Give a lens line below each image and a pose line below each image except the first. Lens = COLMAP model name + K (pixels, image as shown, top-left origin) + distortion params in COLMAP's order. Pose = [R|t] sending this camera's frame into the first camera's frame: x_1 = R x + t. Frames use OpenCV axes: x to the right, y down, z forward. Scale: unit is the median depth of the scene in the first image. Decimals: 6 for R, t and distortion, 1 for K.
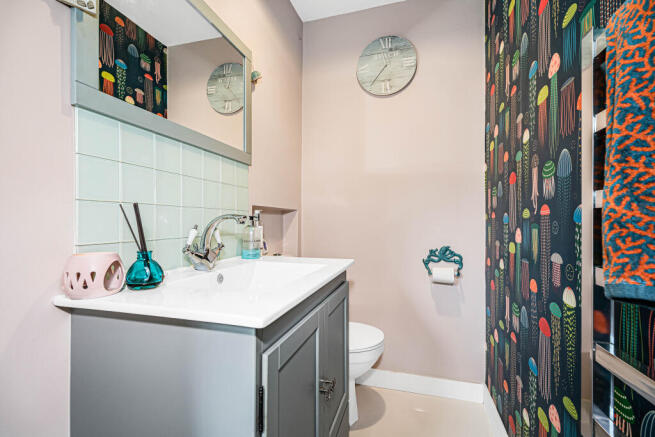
lens RADIAL K [[295.3, 0, 327.7], [0, 295.3, 222.9], [0, 0, 1]] dist [0.003791, -0.000649]
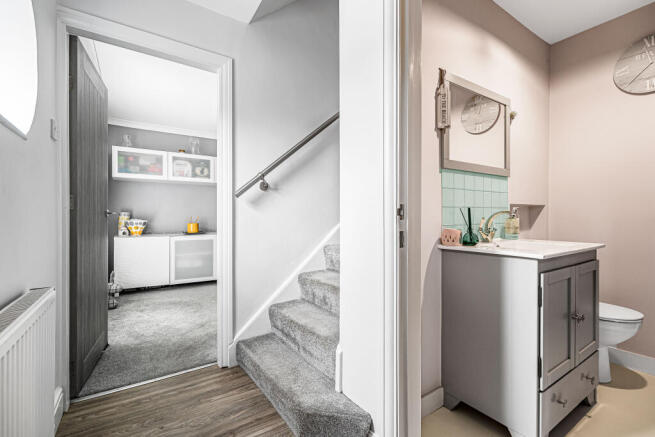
lens RADIAL K [[295.3, 0, 329.3], [0, 295.3, 220.2], [0, 0, 1]] dist [0.003791, -0.000649]
pose [[0.768350, 0.004642, -0.640013, -0.005656], [0.003411, 0.999930, 0.011347, 0.001497], [0.640021, -0.010901, 0.768280, -0.679977]]
